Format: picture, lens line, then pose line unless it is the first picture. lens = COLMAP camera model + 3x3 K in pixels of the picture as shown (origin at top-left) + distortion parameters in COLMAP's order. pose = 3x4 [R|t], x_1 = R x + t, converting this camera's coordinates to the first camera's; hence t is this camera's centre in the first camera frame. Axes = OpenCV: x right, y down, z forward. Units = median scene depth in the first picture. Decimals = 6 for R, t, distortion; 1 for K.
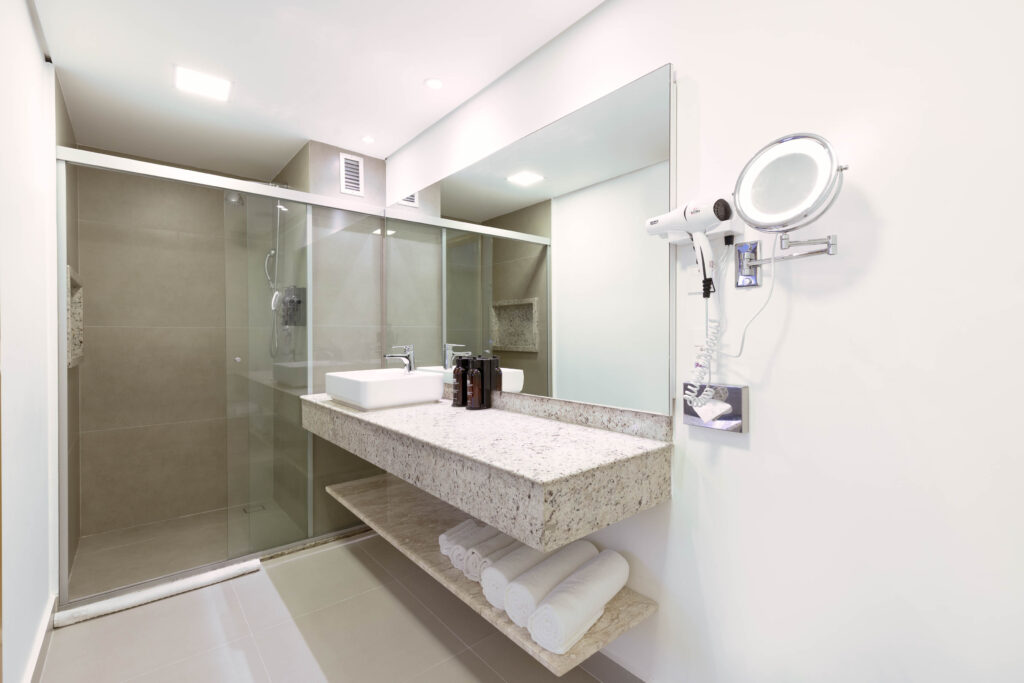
lens RADIAL K [[458.6, 0, 535.3], [0, 458.6, 340.8], [0, 0, 1]] dist [0.007342, -0.001216]
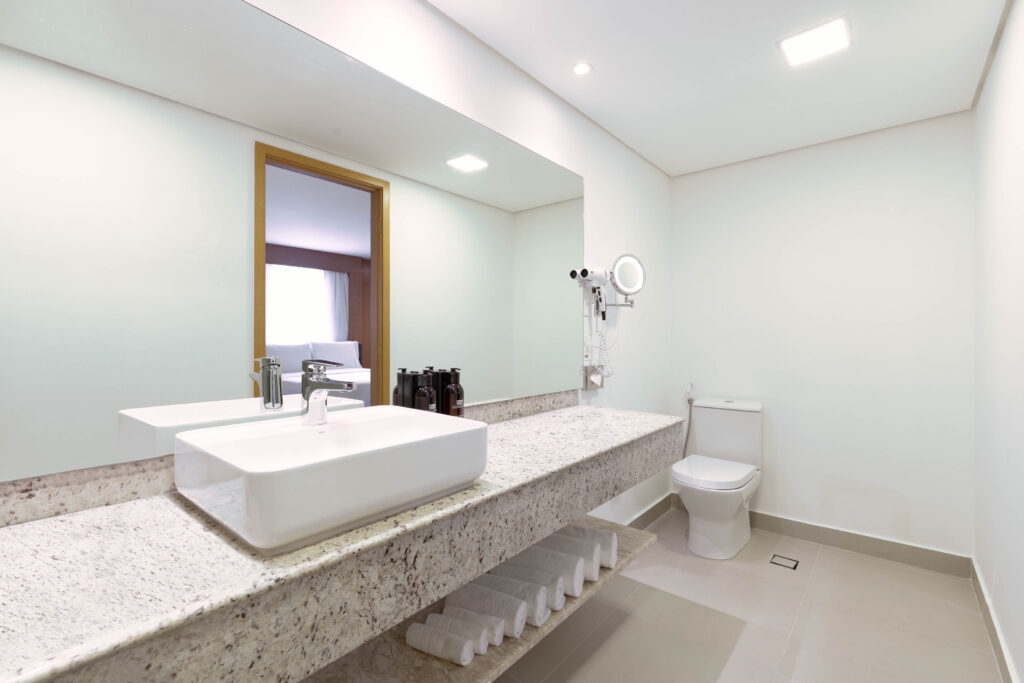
lens RADIAL K [[458.6, 0, 513.7], [0, 458.6, 338.7], [0, 0, 1]] dist [0.007342, -0.001216]
pose [[-0.169907, -0.002975, 0.985456, -1.091634], [0.002618, 0.999991, 0.003471, -0.017778], [-0.985457, 0.003170, -0.169897, 1.277008]]
